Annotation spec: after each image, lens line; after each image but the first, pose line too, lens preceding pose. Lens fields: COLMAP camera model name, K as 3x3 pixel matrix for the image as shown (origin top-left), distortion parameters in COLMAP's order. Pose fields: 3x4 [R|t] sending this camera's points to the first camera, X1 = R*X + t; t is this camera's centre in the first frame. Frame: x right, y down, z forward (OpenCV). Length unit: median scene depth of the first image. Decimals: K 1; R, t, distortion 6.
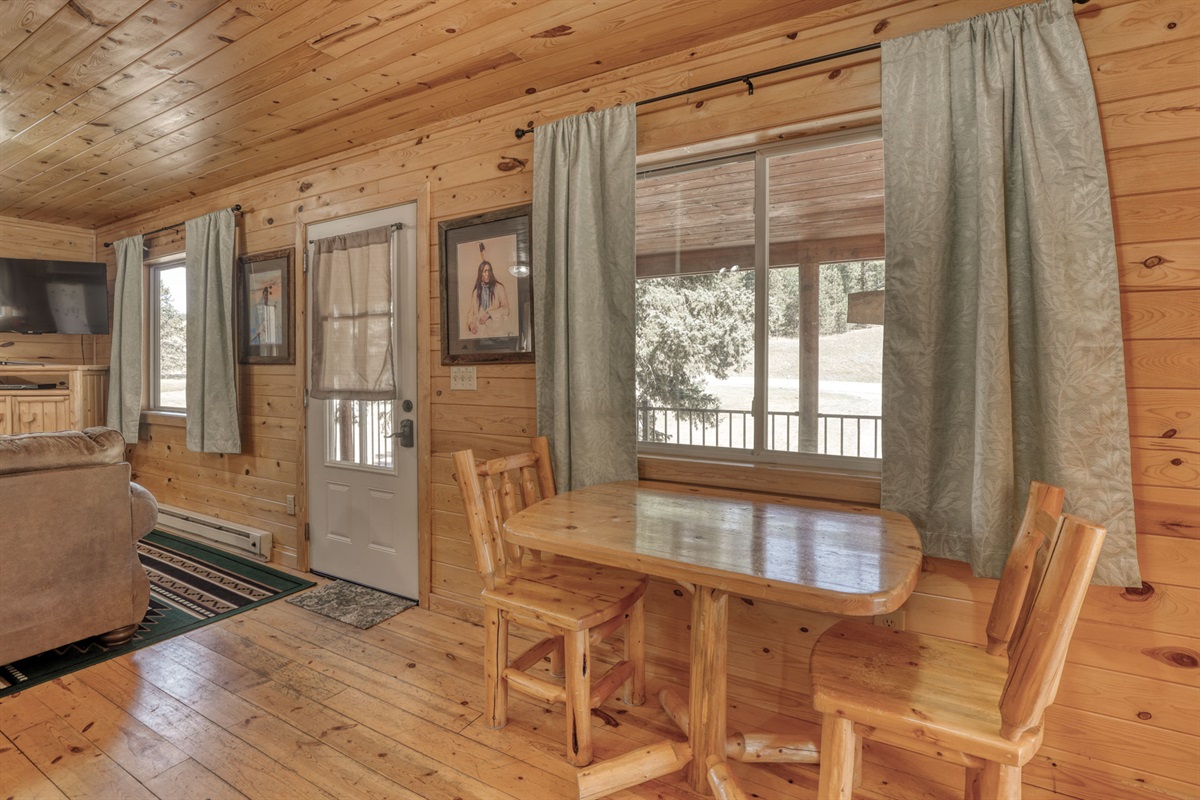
lens RADIAL K [[565.6, 0, 580.9], [0, 565.6, 377.4], [0, 0, 1]] dist [-0.027426, 0.003715]
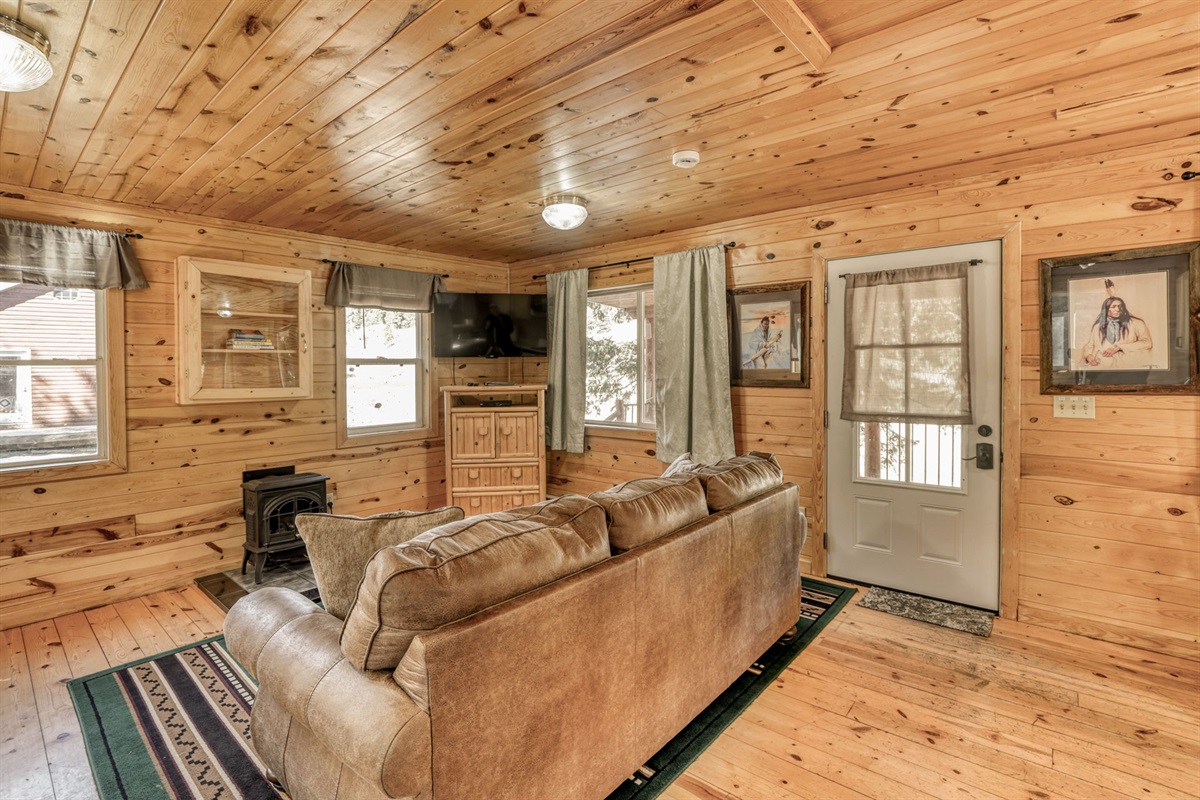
lens RADIAL K [[565.6, 0, 584.7], [0, 565.6, 382.3], [0, 0, 1]] dist [-0.027426, 0.003715]
pose [[0.980511, -0.007317, -0.196326, -0.852932], [0.011064, 0.999777, 0.017998, -0.069425], [0.196150, -0.019819, 0.980374, -0.189620]]
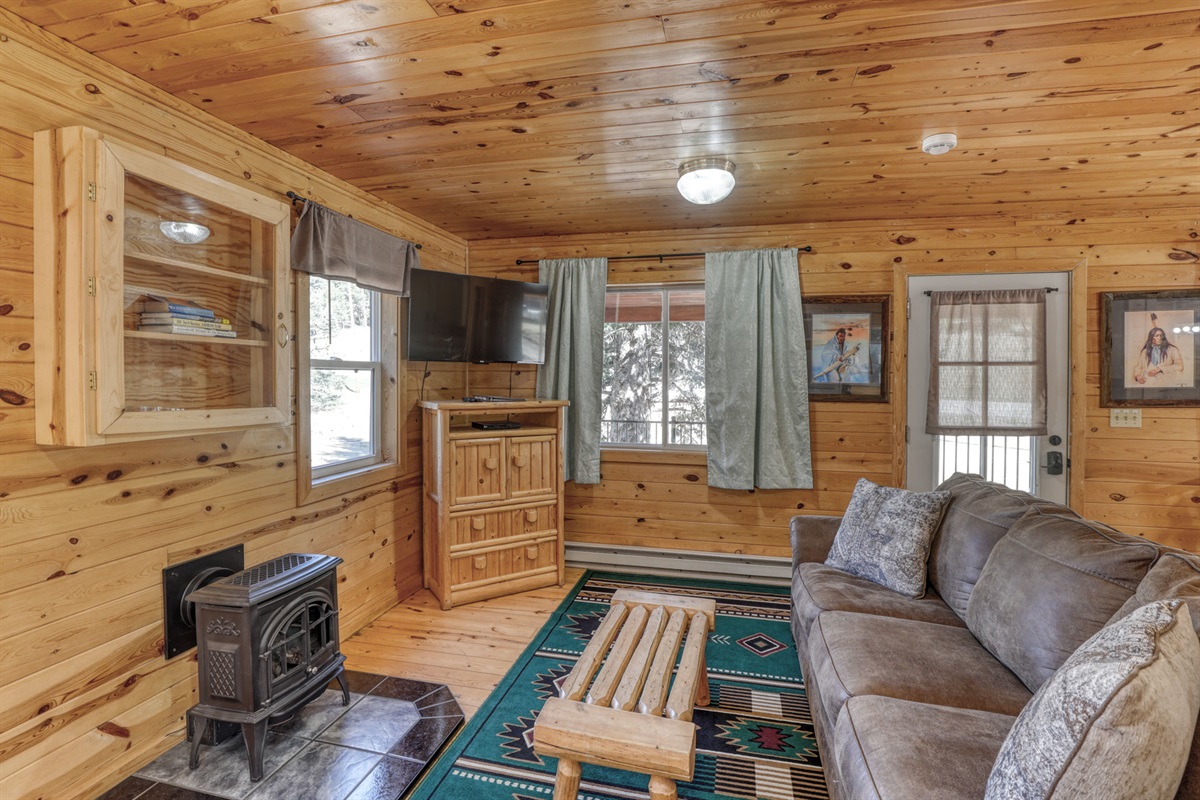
lens RADIAL K [[565.6, 0, 609.5], [0, 565.6, 390.1], [0, 0, 1]] dist [-0.027426, 0.003715]
pose [[0.958213, -0.003826, 0.286031, -1.575766], [0.000188, 0.999919, 0.012747, -0.072756], [-0.286056, -0.012161, 0.958136, 0.134056]]
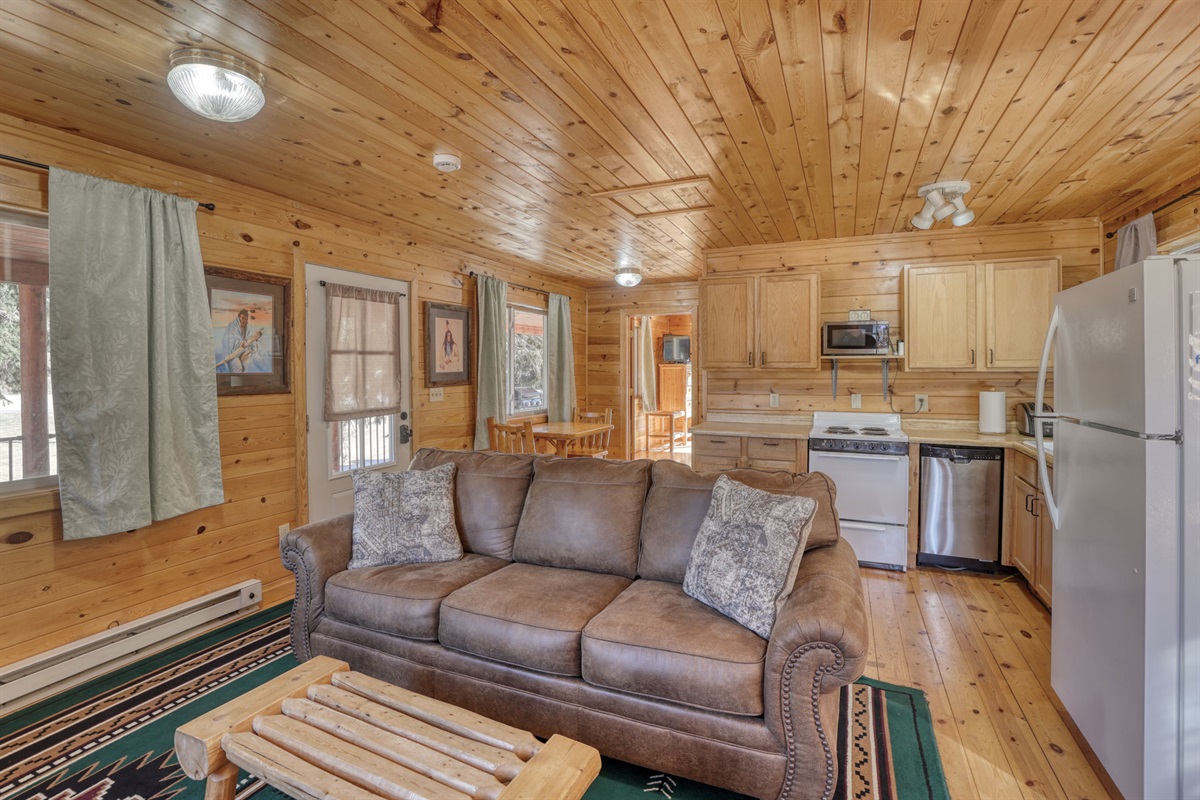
lens RADIAL K [[565.6, 0, 595.0], [0, 565.6, 367.1], [0, 0, 1]] dist [-0.027426, 0.003715]
pose [[-0.100969, -0.003204, 0.994884, -1.865073], [0.012143, 0.999916, 0.004453, -0.080688], [-0.994815, 0.012531, -0.100922, 0.648950]]
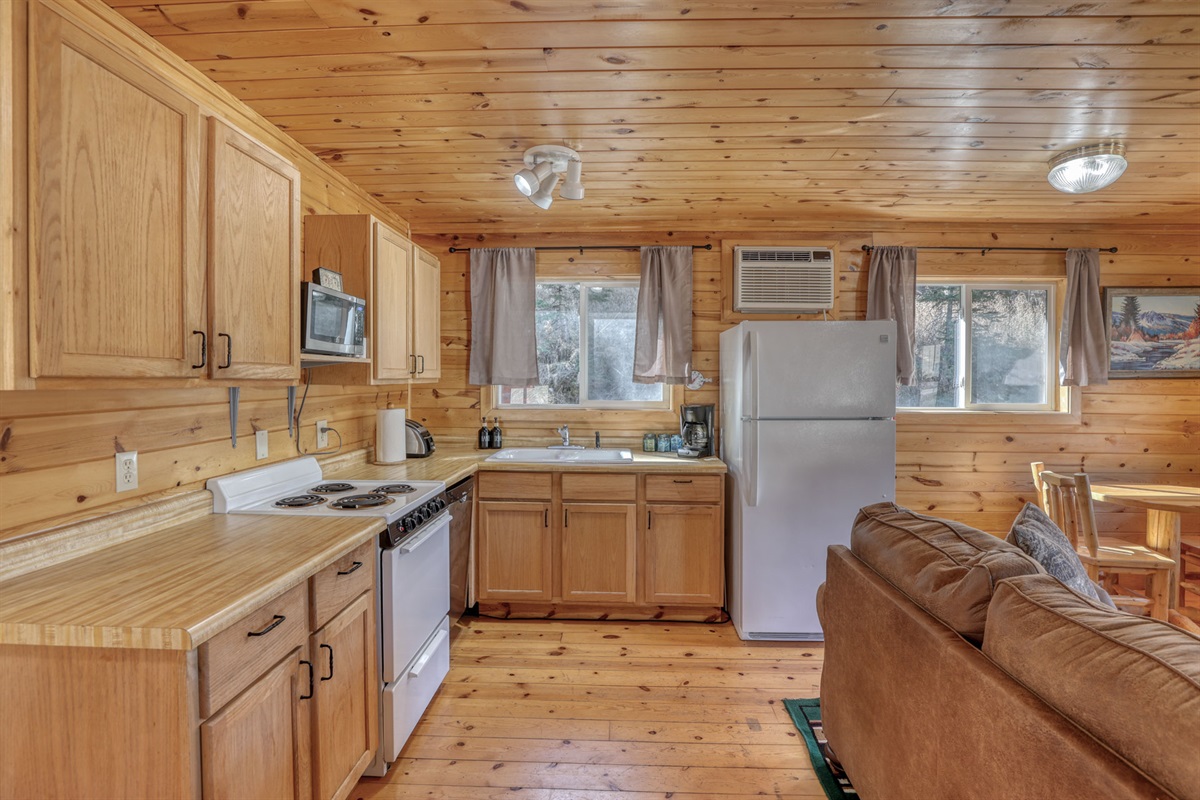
lens RADIAL K [[565.6, 0, 611.7], [0, 565.6, 386.2], [0, 0, 1]] dist [-0.027426, 0.003715]
pose [[-0.877855, -0.001033, -0.478926, -0.469547], [-0.012030, 0.999730, 0.019896, -0.073433], [0.478776, 0.023227, -0.877630, 0.691321]]
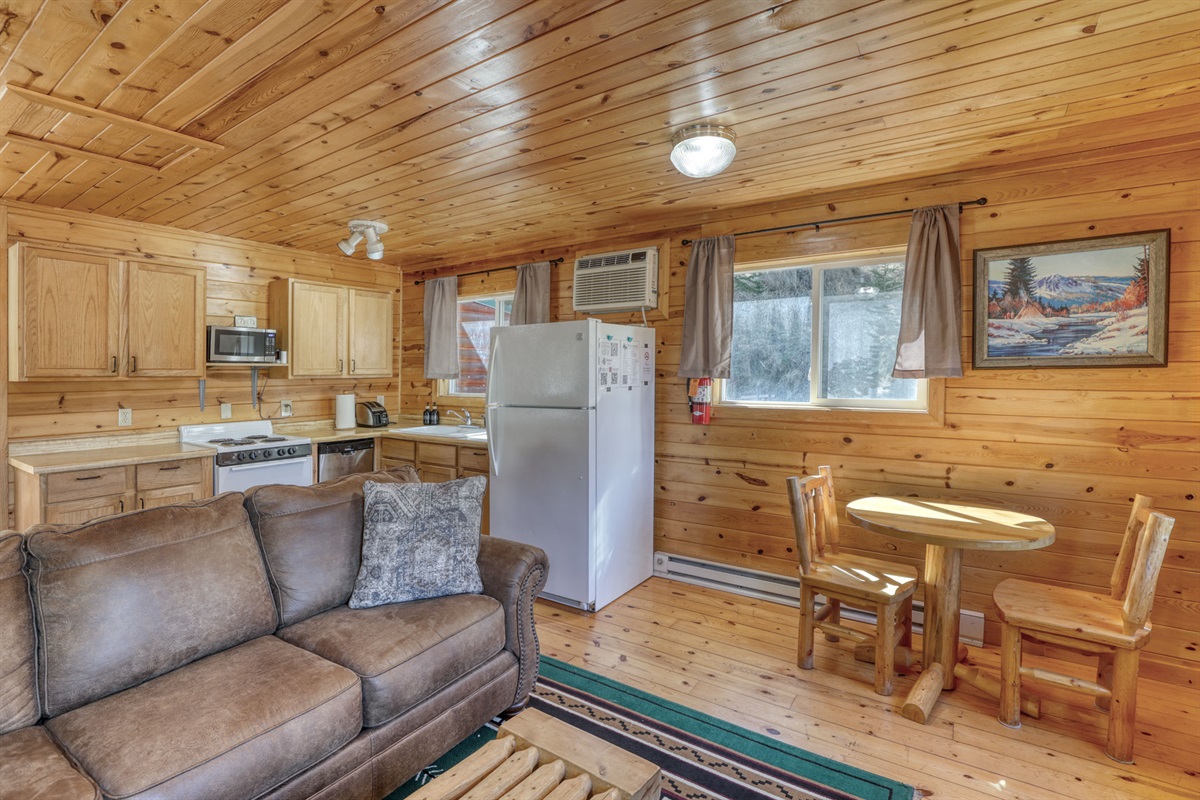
lens RADIAL K [[565.6, 0, 600.4], [0, 565.6, 387.6], [0, 0, 1]] dist [-0.027426, 0.003715]
pose [[-0.997117, -0.000478, 0.075877, -1.484371], [0.002453, 0.999255, 0.038525, -0.085853], [-0.075839, 0.038601, -0.996373, 1.155435]]
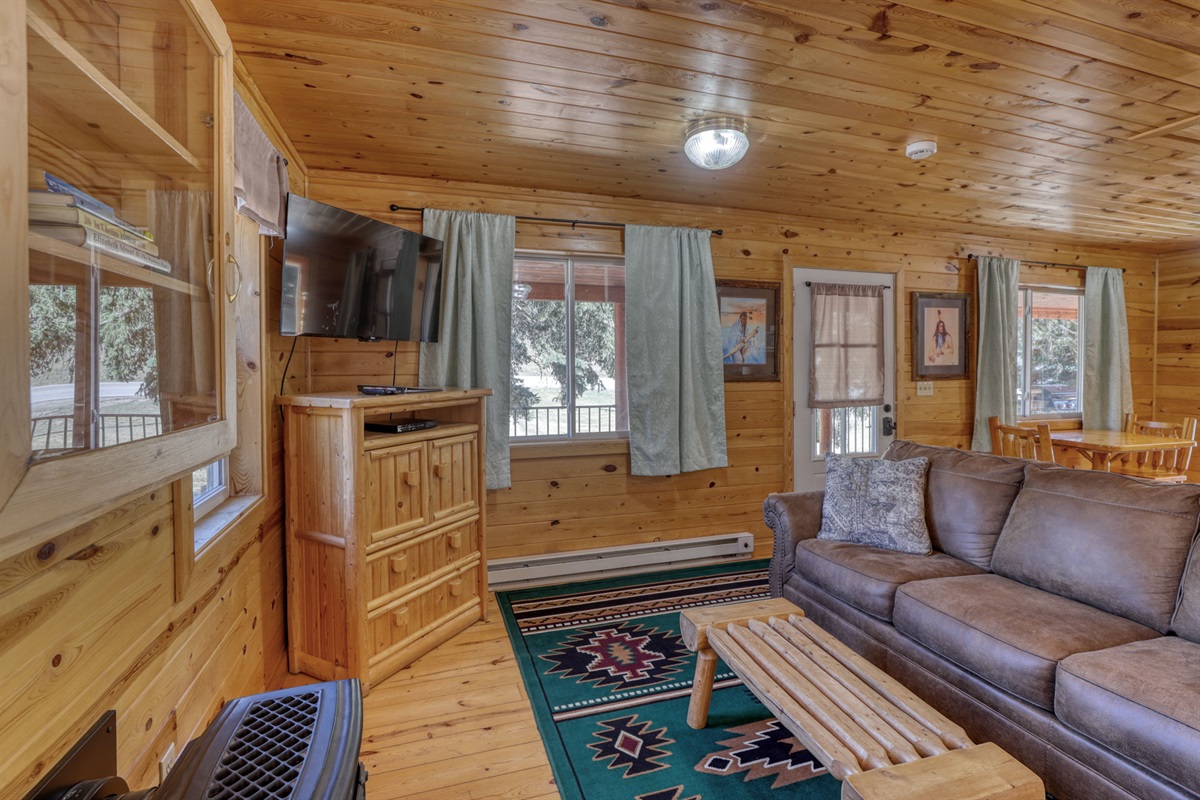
lens RADIAL K [[565.6, 0, 603.0], [0, 565.6, 369.0], [0, 0, 1]] dist [-0.027426, 0.003715]
pose [[0.669723, -0.013619, 0.742486, -1.936452], [0.008156, 0.999906, 0.010985, -0.077264], [-0.742566, -0.001301, 0.669772, 0.565810]]
